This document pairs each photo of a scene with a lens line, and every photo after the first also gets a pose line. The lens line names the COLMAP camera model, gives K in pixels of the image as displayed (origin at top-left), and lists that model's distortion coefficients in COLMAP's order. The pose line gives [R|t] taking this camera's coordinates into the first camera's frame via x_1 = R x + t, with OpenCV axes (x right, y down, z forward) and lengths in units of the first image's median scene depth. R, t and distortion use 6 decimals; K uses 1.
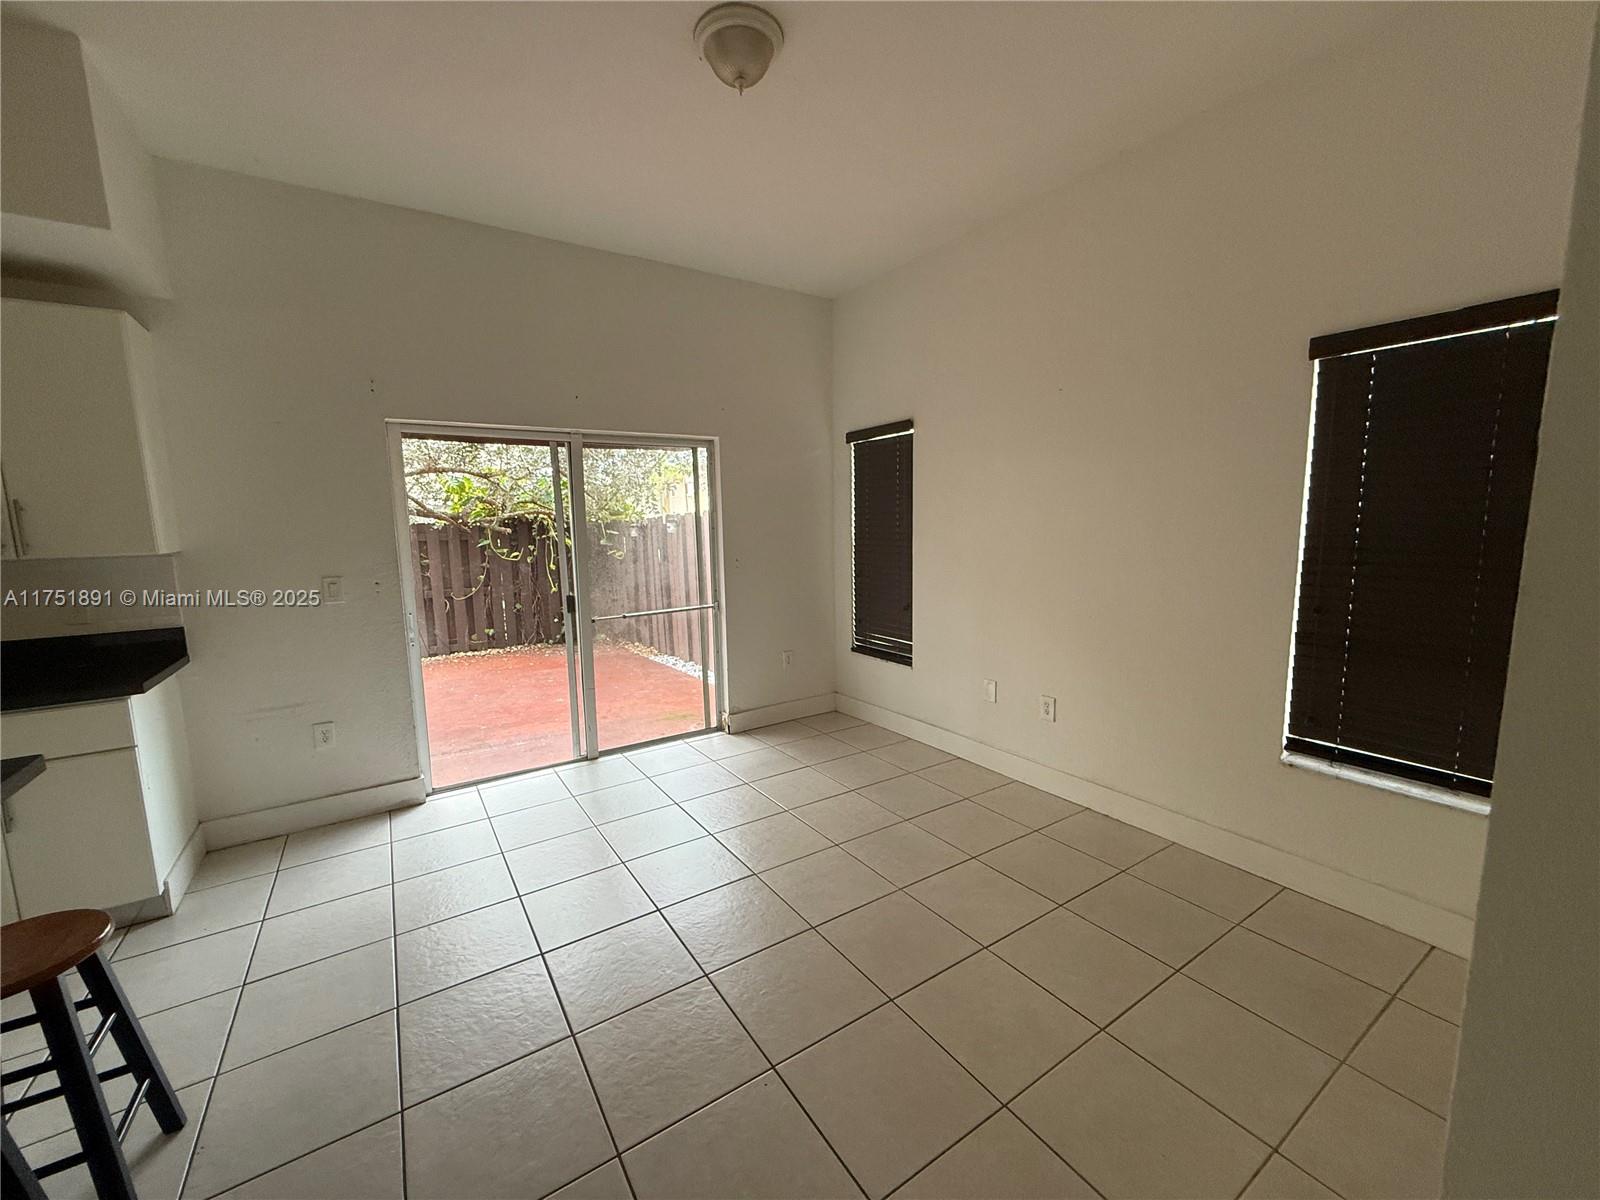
lens RADIAL K [[635.5, 0, 802.6], [0, 635.5, 609.4], [0, 0, 1]] dist [-0.003475, -0.000145]
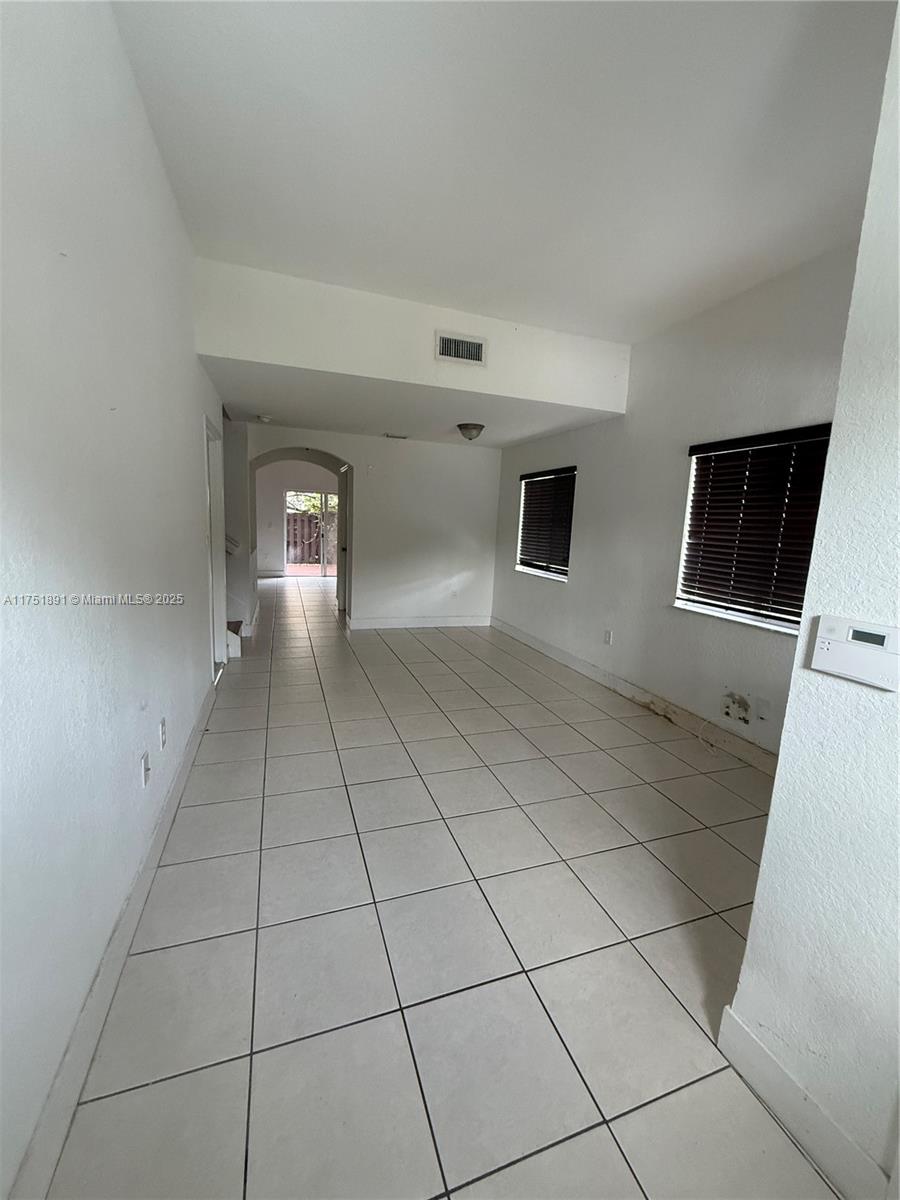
lens RADIAL K [[476.6, 0, 447.4], [0, 476.6, 604.7], [0, 0, 1]] dist [-0.003475, -0.000145]
pose [[0.964246, 0.102776, -0.244269, 0.972552], [-0.095738, 0.994580, 0.040546, 0.190896], [0.247112, -0.015711, 0.968860, -1.407958]]
